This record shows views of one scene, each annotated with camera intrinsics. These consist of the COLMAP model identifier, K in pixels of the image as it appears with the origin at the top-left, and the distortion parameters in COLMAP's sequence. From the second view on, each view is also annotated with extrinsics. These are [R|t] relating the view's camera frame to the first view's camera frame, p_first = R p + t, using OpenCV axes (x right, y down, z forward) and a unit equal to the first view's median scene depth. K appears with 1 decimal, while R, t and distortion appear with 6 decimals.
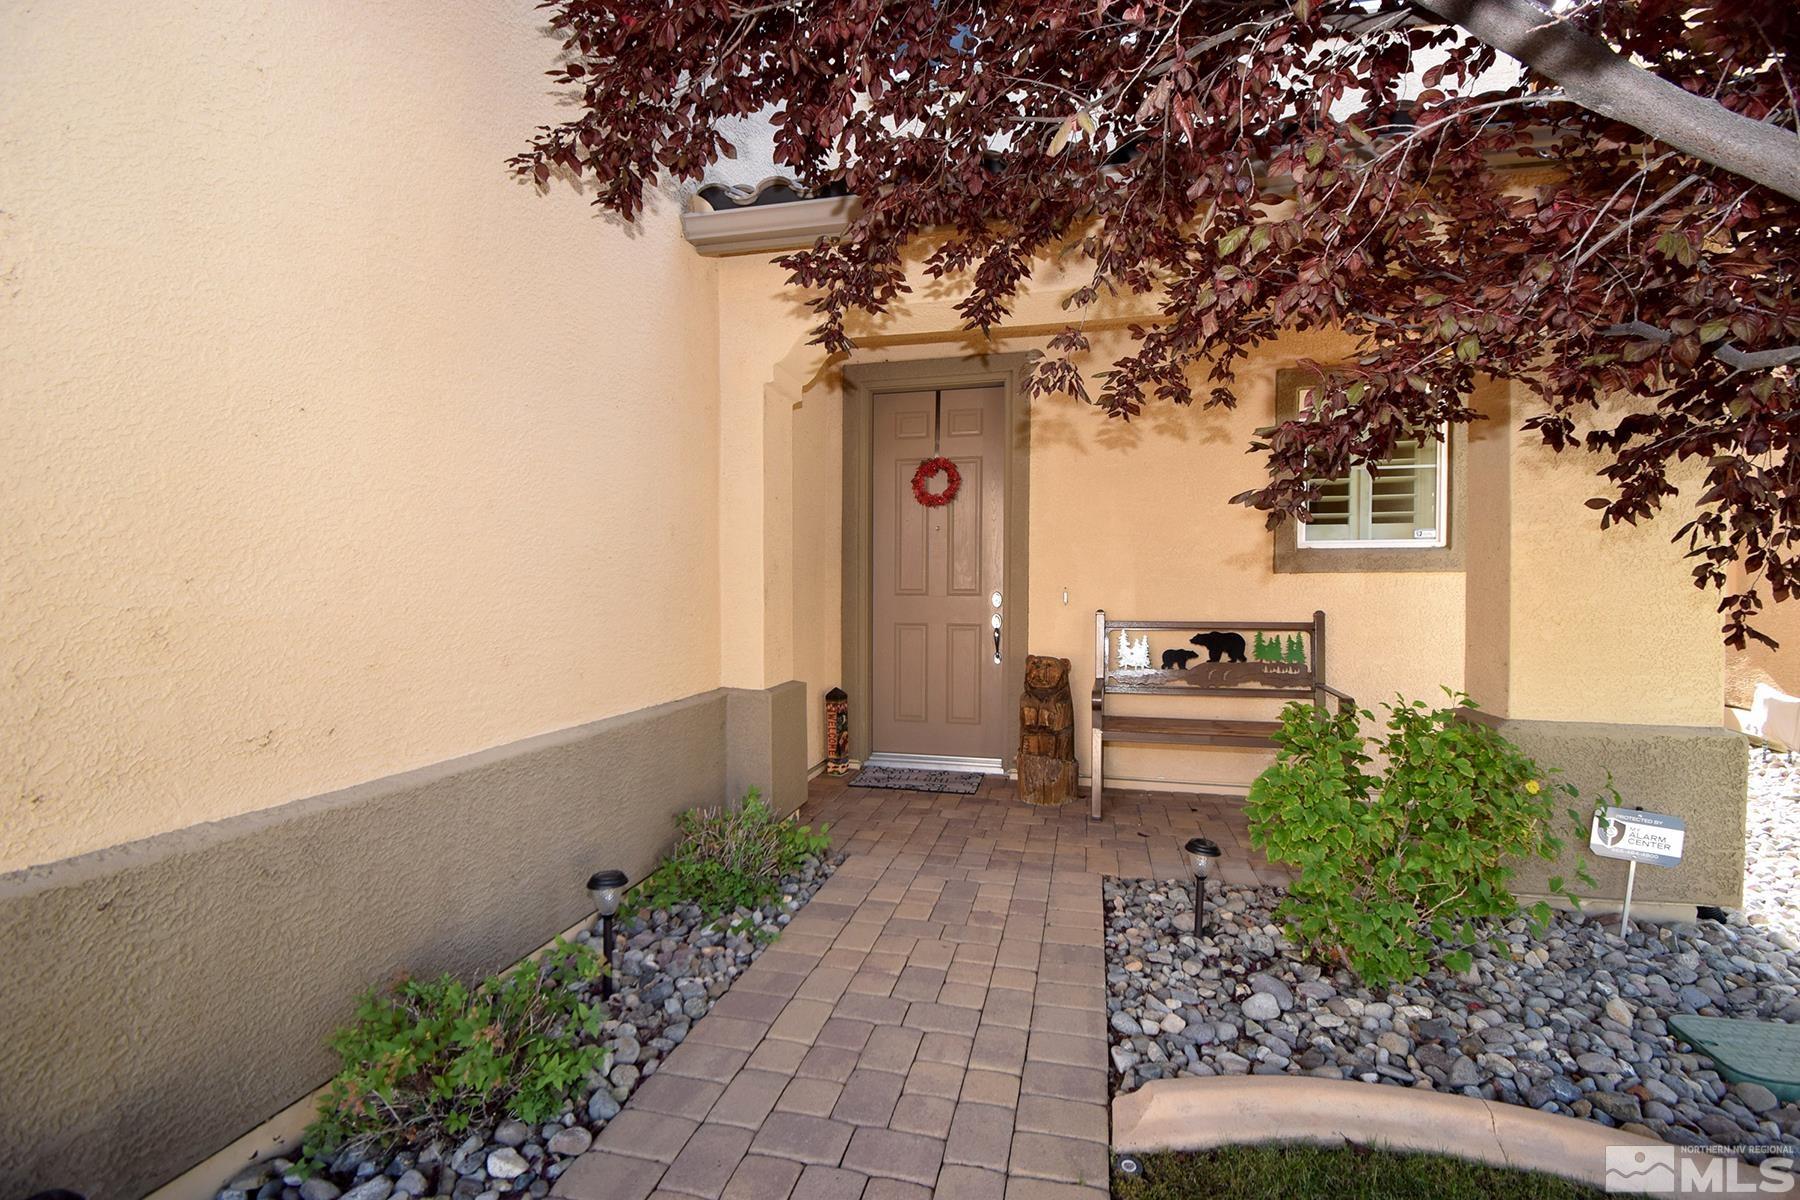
lens RADIAL K [[808.3, 0, 914.2], [0, 808.3, 584.8], [0, 0, 1]] dist [-0.005294, -0.000349]
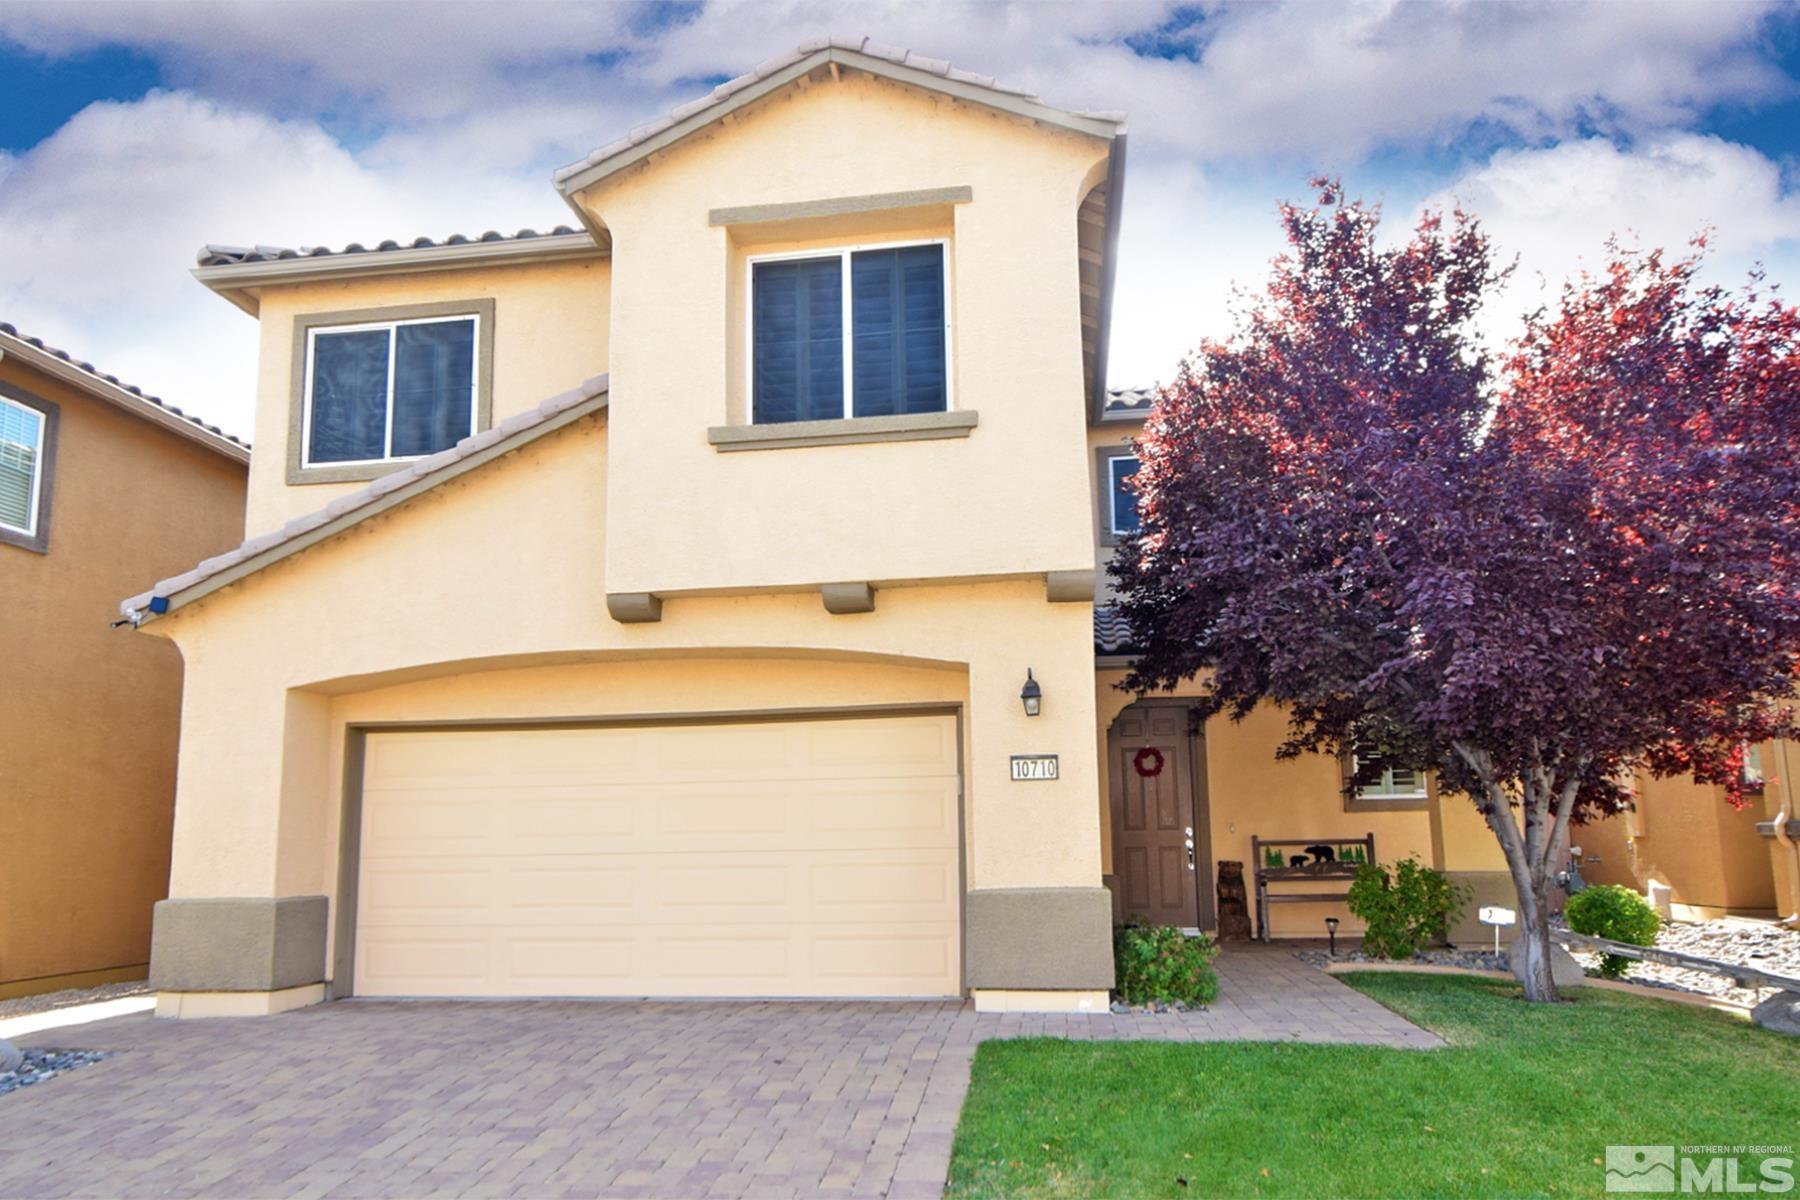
lens RADIAL K [[1276.3, 0, 892.9], [0, 1276.3, 616.3], [0, 0, 1]] dist [0.002602, 0.000401]
pose [[0.994440, -0.001002, 0.105303, -0.895056], [0.019247, 0.984840, -0.172395, 0.026916], [-0.103534, 0.173463, 0.979383, -1.842313]]
